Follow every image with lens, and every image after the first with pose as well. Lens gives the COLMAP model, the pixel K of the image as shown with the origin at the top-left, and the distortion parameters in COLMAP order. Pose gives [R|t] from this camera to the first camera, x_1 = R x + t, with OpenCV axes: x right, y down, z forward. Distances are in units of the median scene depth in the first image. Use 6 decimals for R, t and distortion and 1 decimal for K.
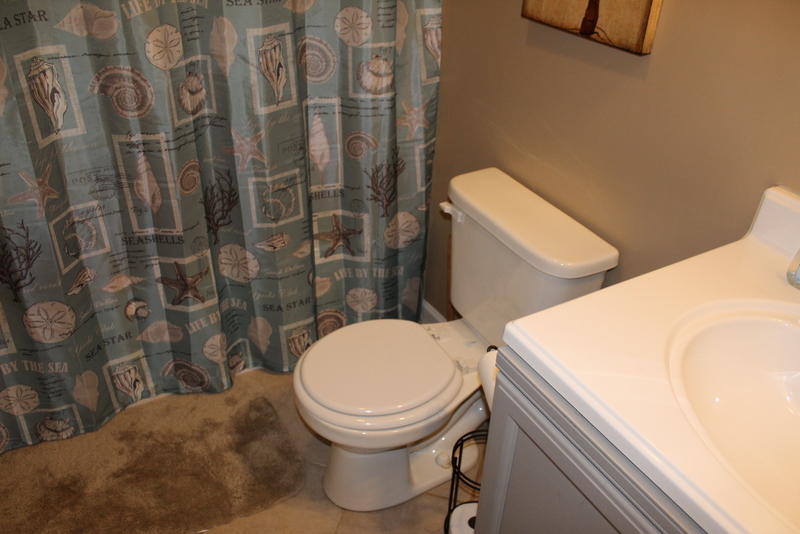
lens RADIAL K [[649.7, 0, 399.8], [0, 649.7, 271.8], [0, 0, 1]] dist [-0.120703, 0.016401]
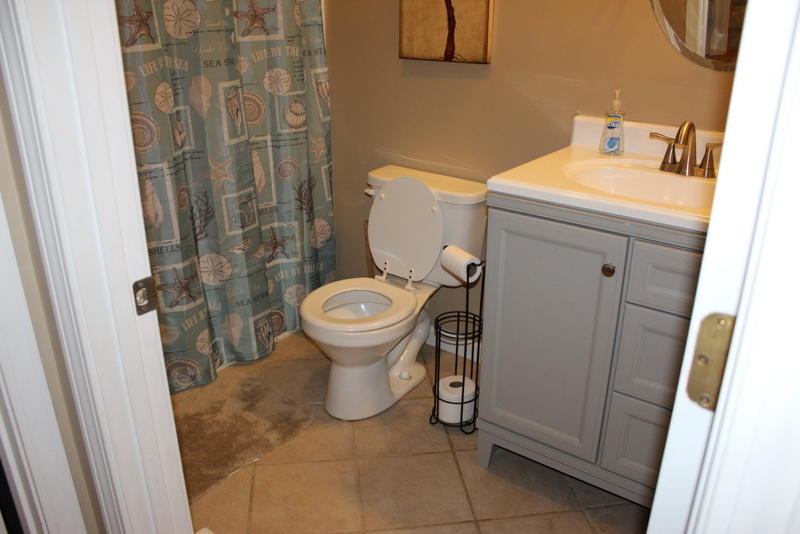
lens RADIAL K [[649.7, 0, 401.0], [0, 649.7, 263.3], [0, 0, 1]] dist [-0.120703, 0.016401]
pose [[0.912024, -0.181317, 0.367881, -0.403723], [0.246328, 0.959333, -0.137853, 0.256674], [-0.327925, 0.216344, 0.919598, -0.300796]]
